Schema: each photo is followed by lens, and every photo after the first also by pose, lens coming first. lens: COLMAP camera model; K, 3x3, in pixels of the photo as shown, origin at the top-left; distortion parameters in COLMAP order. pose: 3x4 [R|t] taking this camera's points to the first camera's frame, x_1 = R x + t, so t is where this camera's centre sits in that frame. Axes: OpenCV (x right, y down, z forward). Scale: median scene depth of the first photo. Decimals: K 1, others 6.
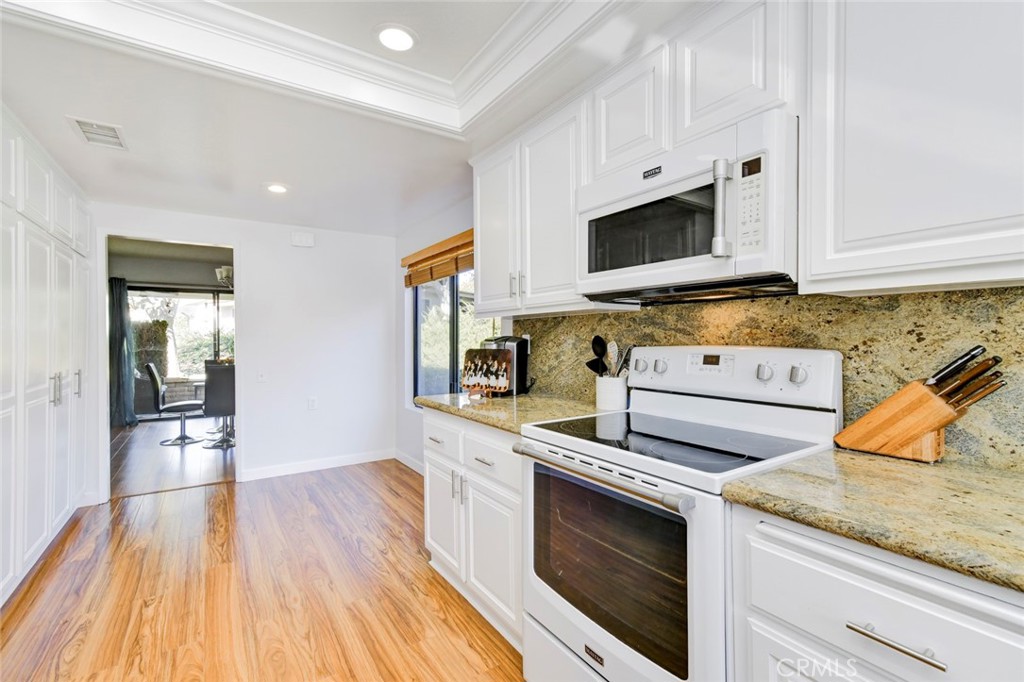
lens RADIAL K [[454.2, 0, 524.7], [0, 454.2, 339.1], [0, 0, 1]] dist [0.016627, -0.000025]
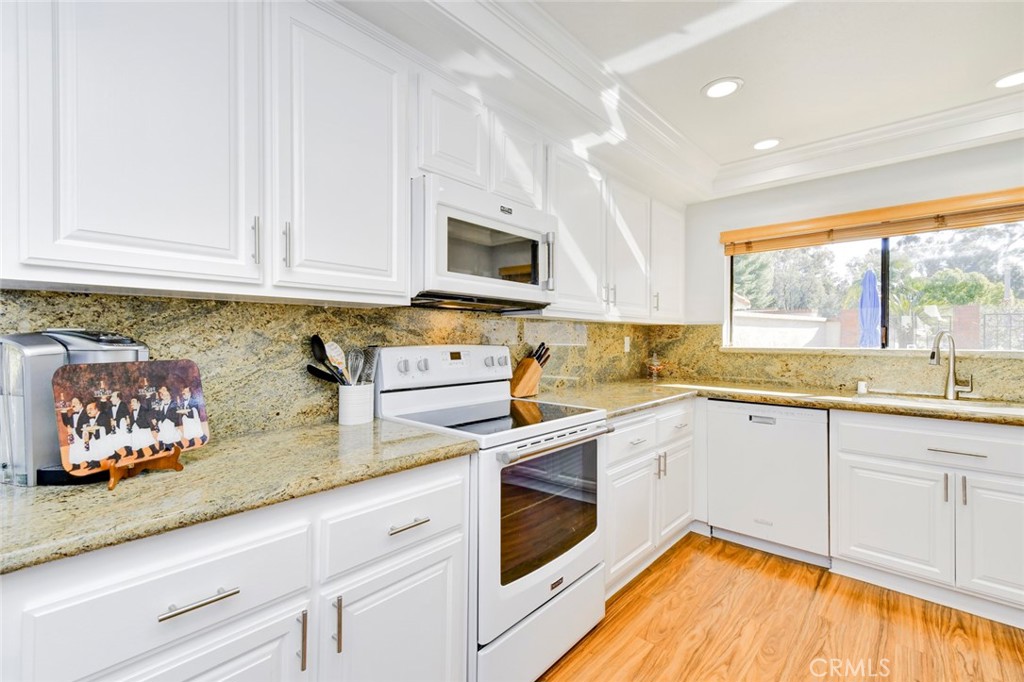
lens RADIAL K [[453.7, 0, 504.9], [0, 453.7, 336.4], [0, 0, 1]] dist [0.011203, -0.000381]
pose [[-0.226286, 0.008596, 0.974023, -0.706291], [-0.000886, 0.999959, -0.009031, 0.002079], [-0.974060, -0.002906, -0.226269, 0.944423]]
